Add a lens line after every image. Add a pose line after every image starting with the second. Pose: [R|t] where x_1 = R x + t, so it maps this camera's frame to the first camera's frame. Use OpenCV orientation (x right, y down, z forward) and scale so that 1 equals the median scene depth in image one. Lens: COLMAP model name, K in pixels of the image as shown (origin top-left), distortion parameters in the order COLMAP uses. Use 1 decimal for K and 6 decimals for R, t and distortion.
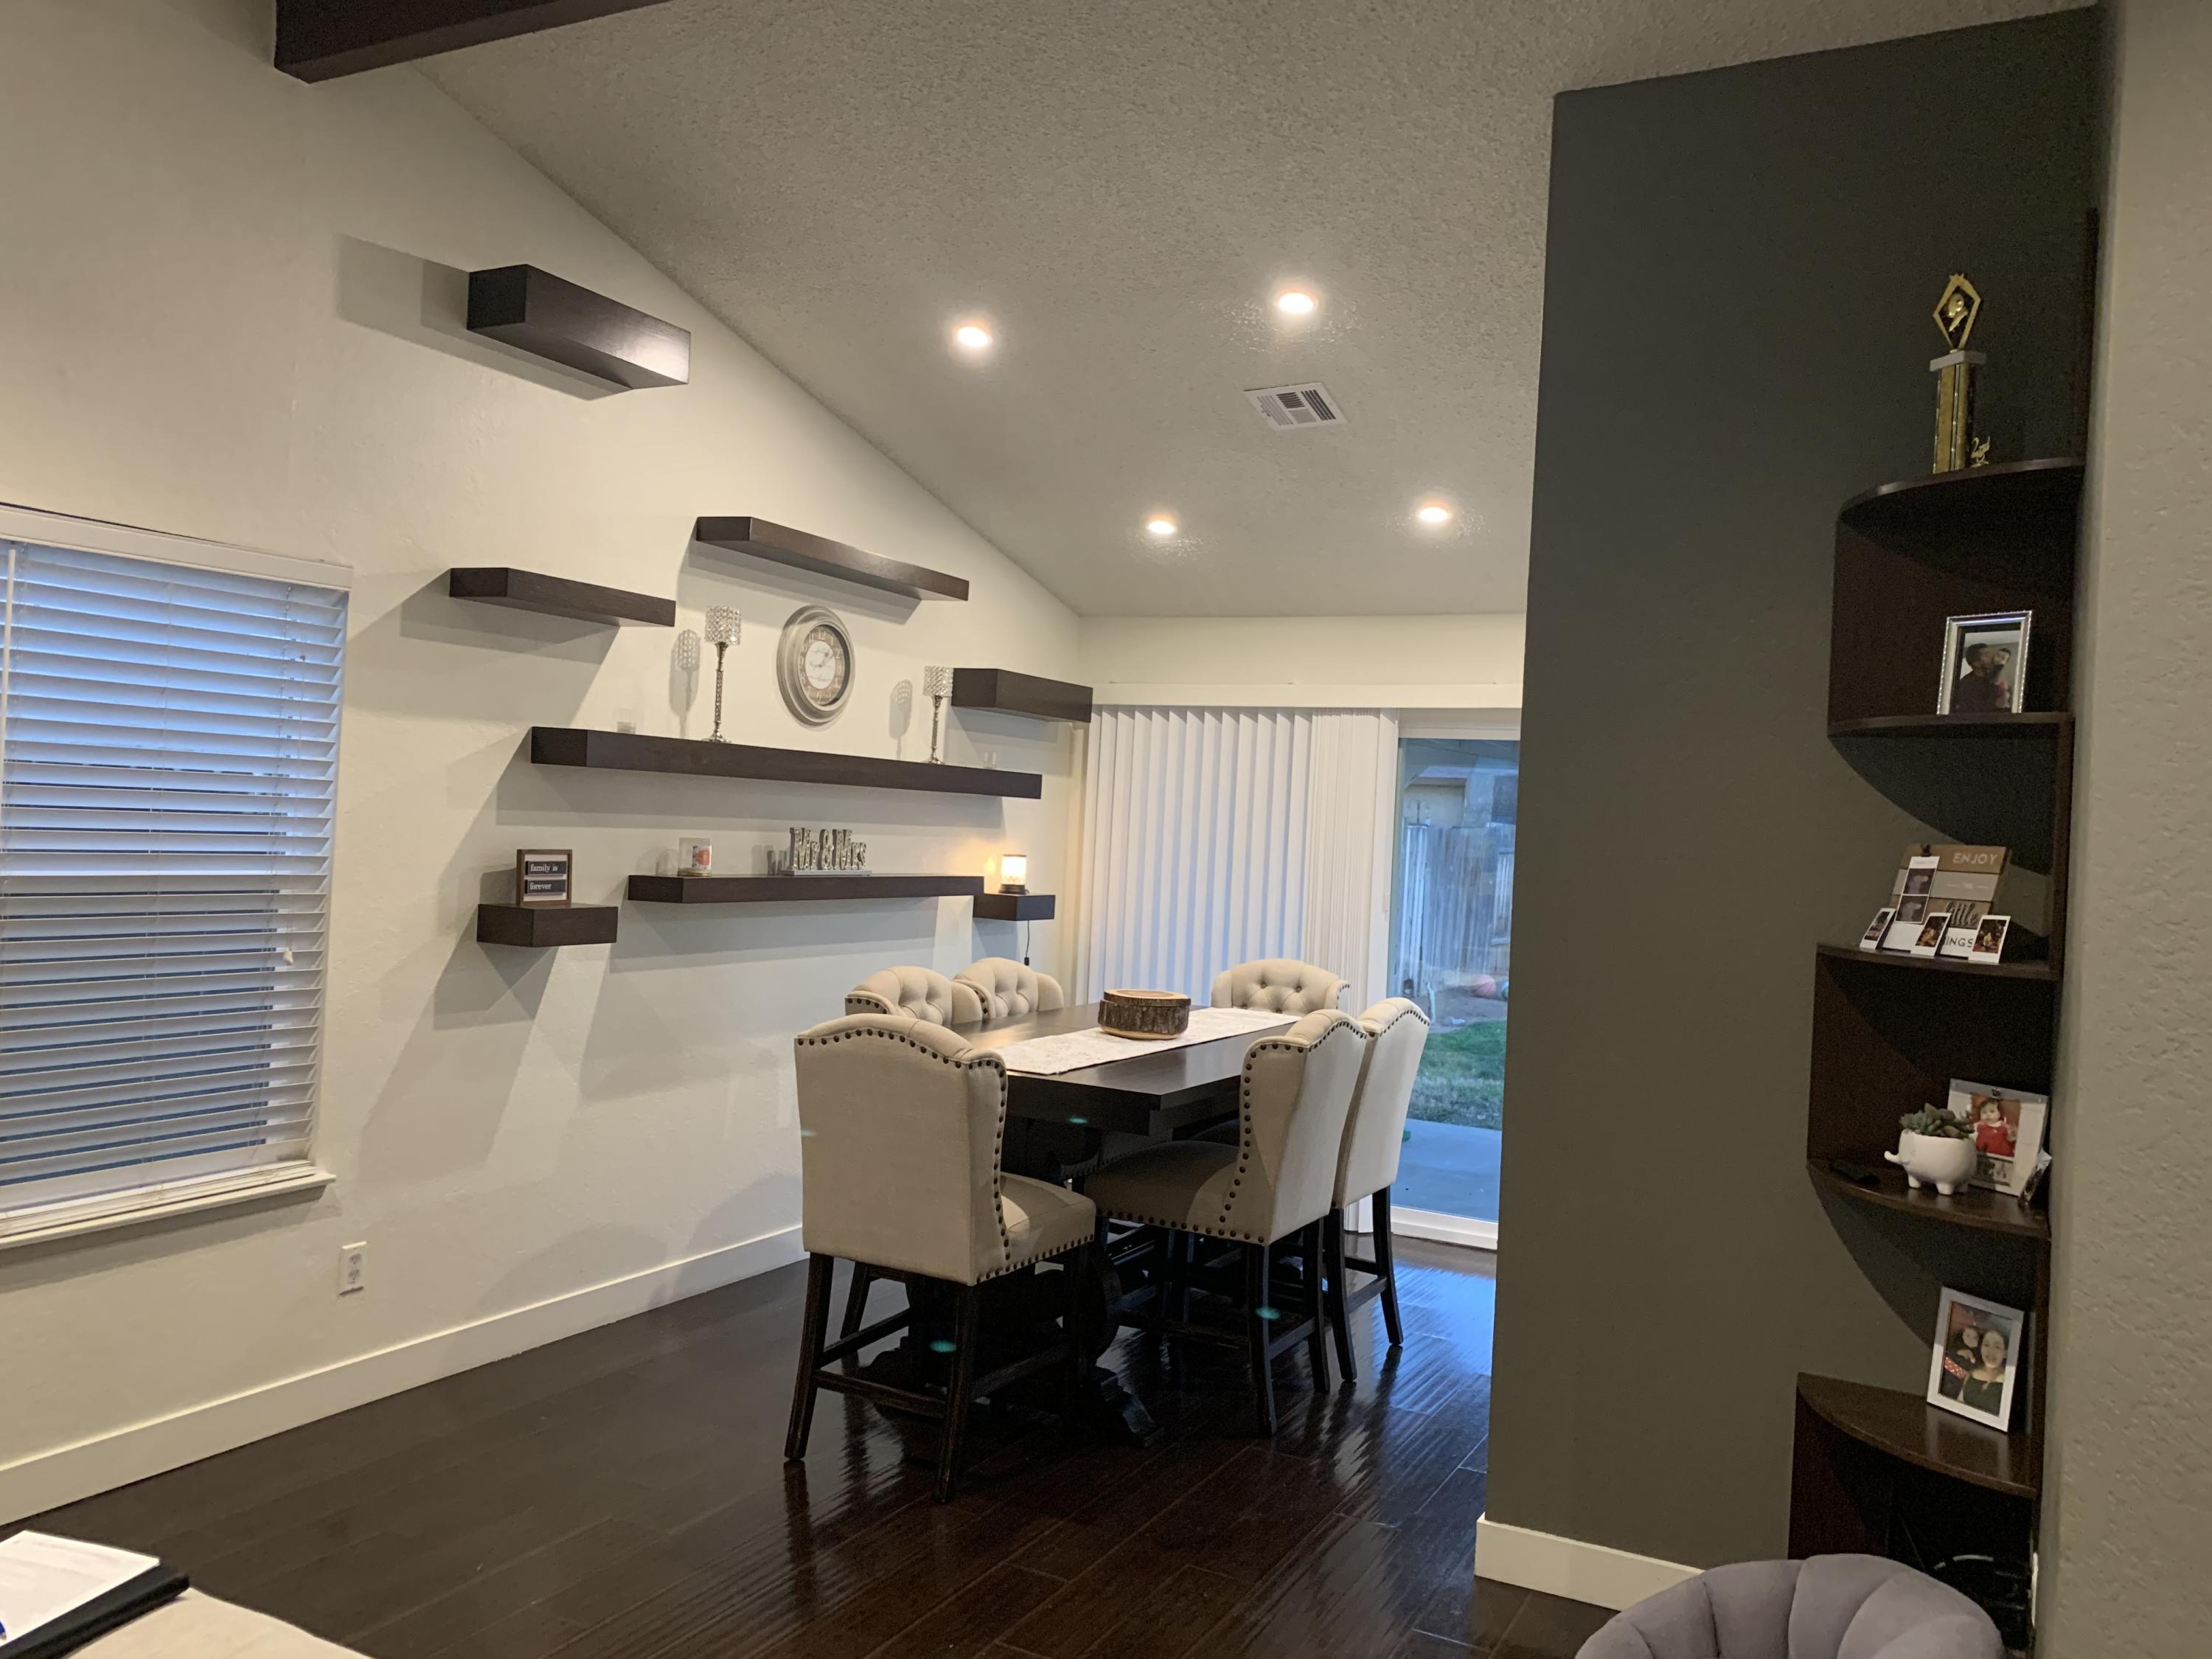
lens RADIAL K [[1702.4, 0, 1109.0], [0, 1702.4, 809.8], [0, 0, 1]] dist [0.045519, -0.045155]
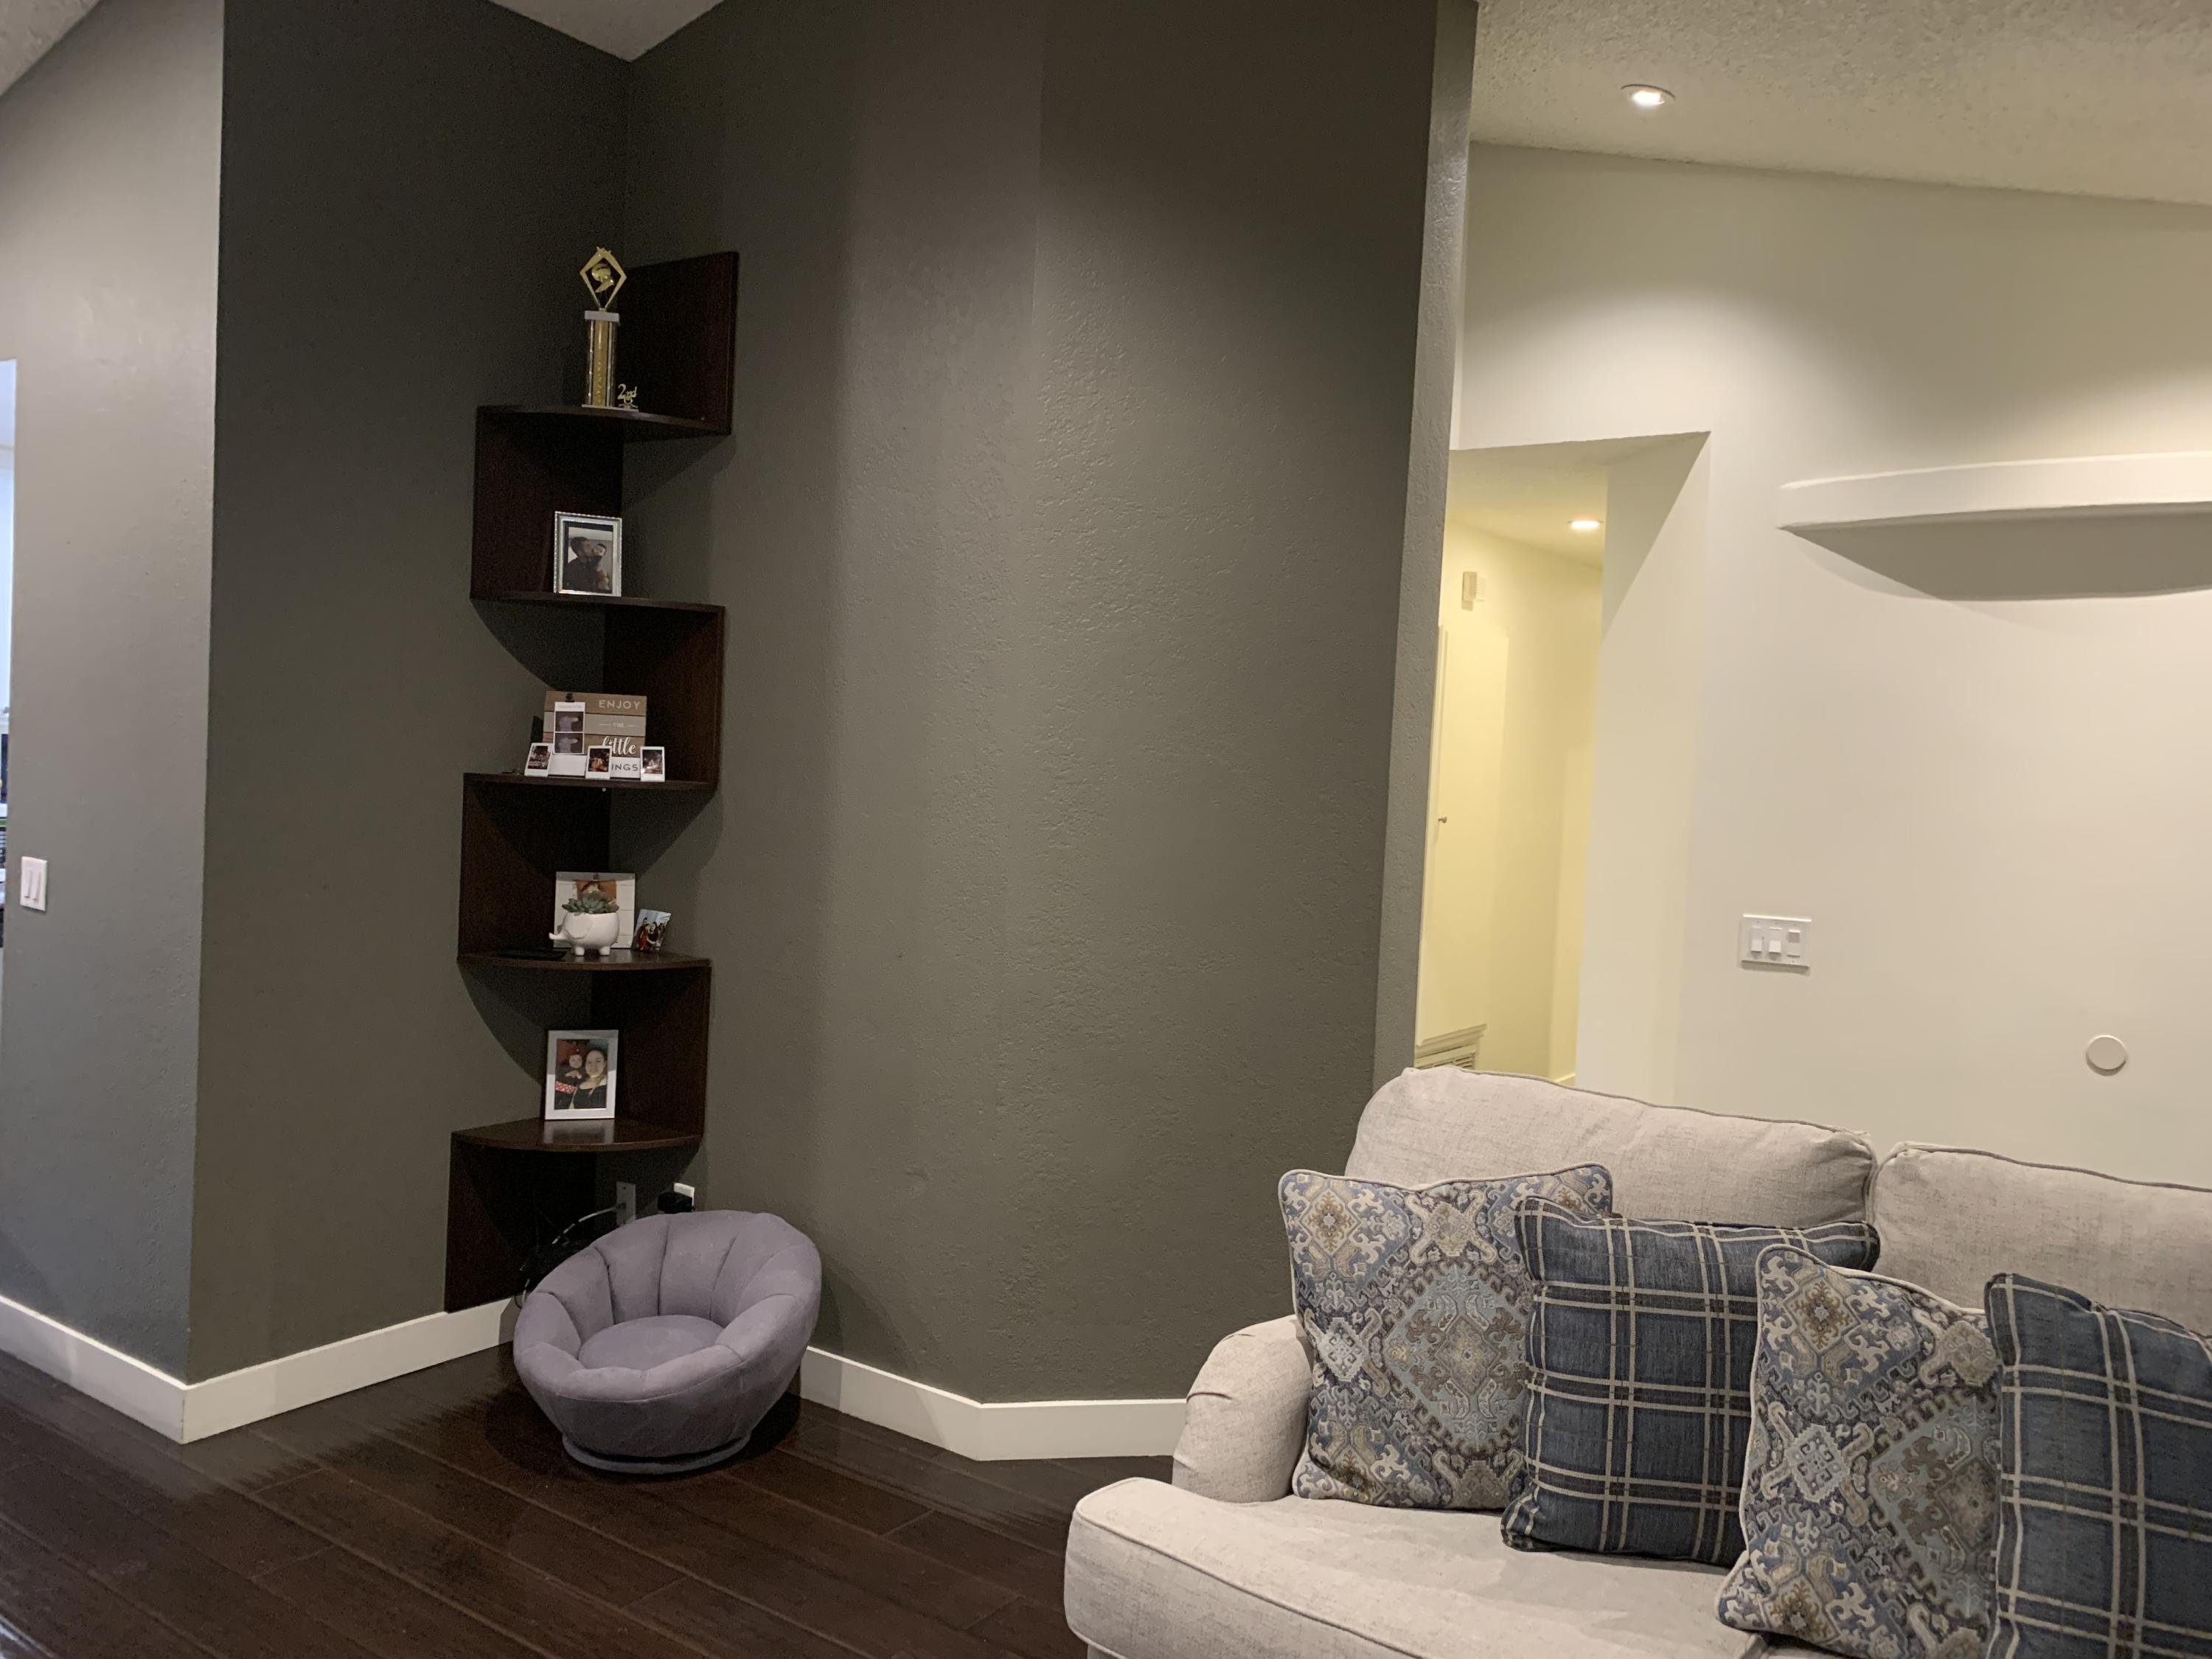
lens RADIAL K [[1702.4, 0, 1109.0], [0, 1702.4, 809.8], [0, 0, 1]] dist [0.045519, -0.045155]
pose [[0.123055, -0.080124, 0.989160, -0.565522], [-0.047532, 0.995116, 0.086520, -0.016967], [-0.991261, -0.057664, 0.118646, 0.334042]]
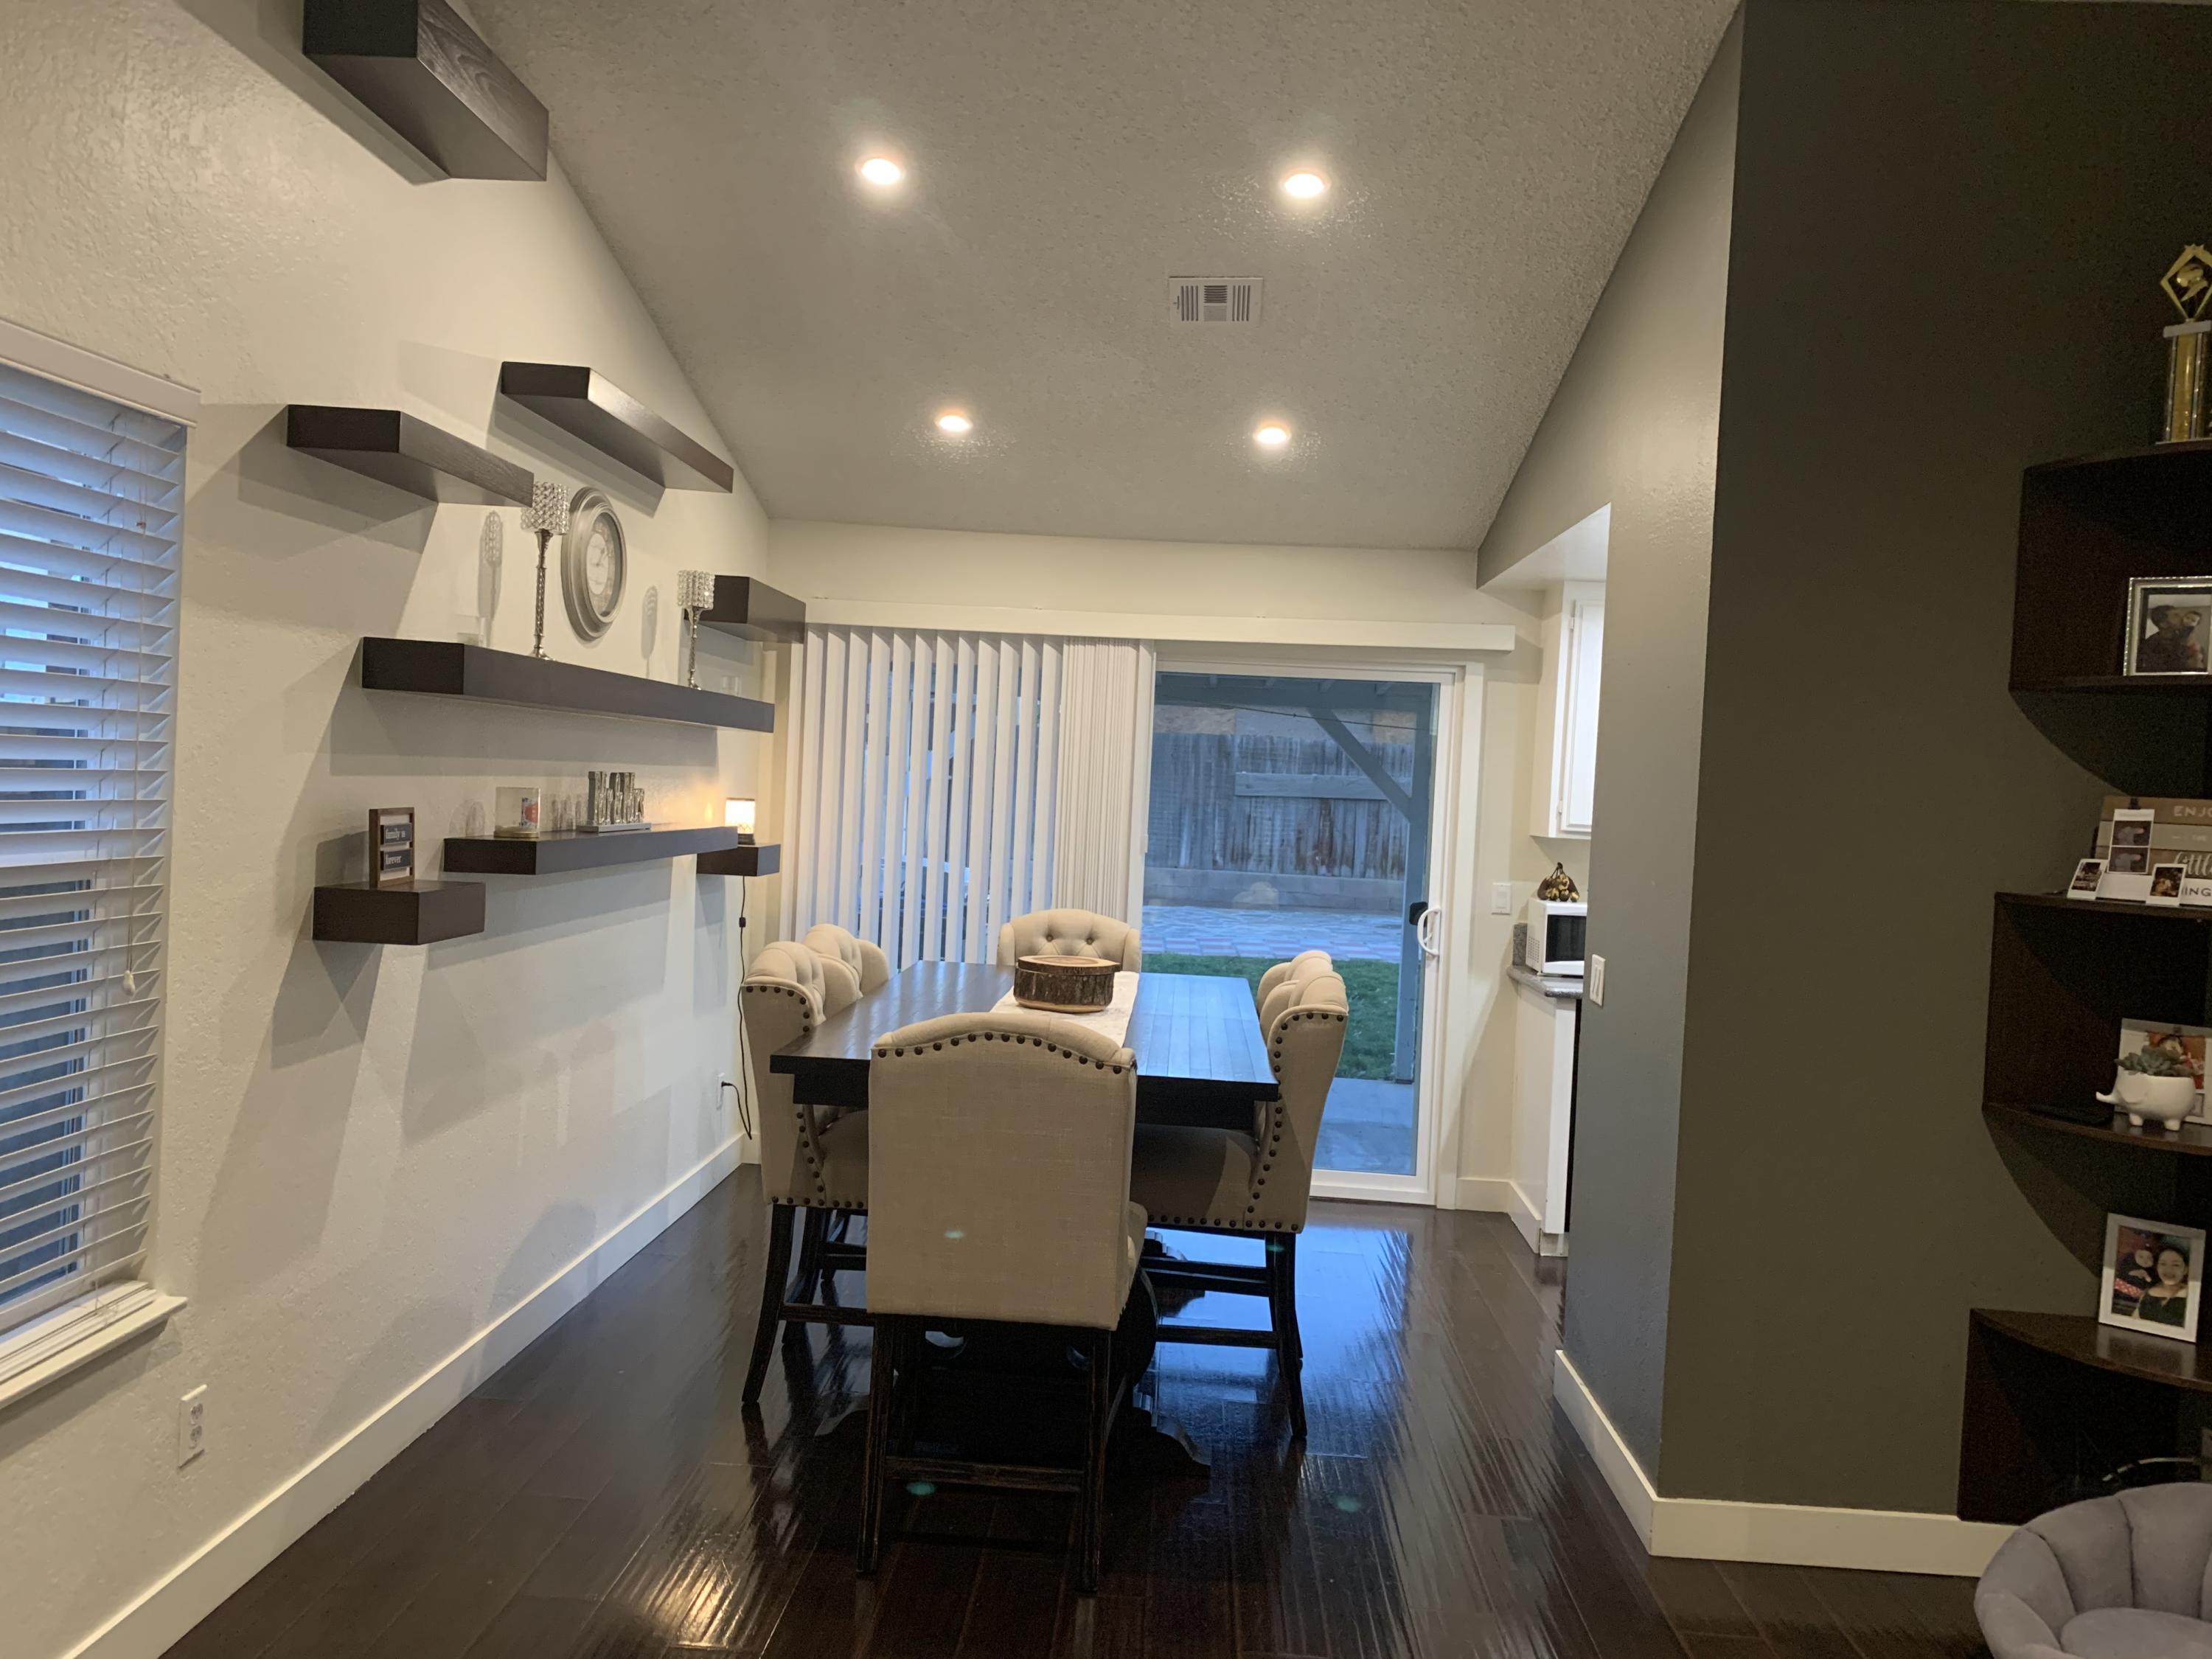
lens RADIAL K [[1693.3, 0, 1106.3], [0, 1693.3, 824.2], [0, 0, 1]] dist [0.042458, -0.038040]
pose [[0.906657, -0.016779, 0.421534, -0.398563], [-0.006336, 0.998554, 0.053375, -0.011480], [-0.421820, -0.051063, 0.905240, 0.243646]]
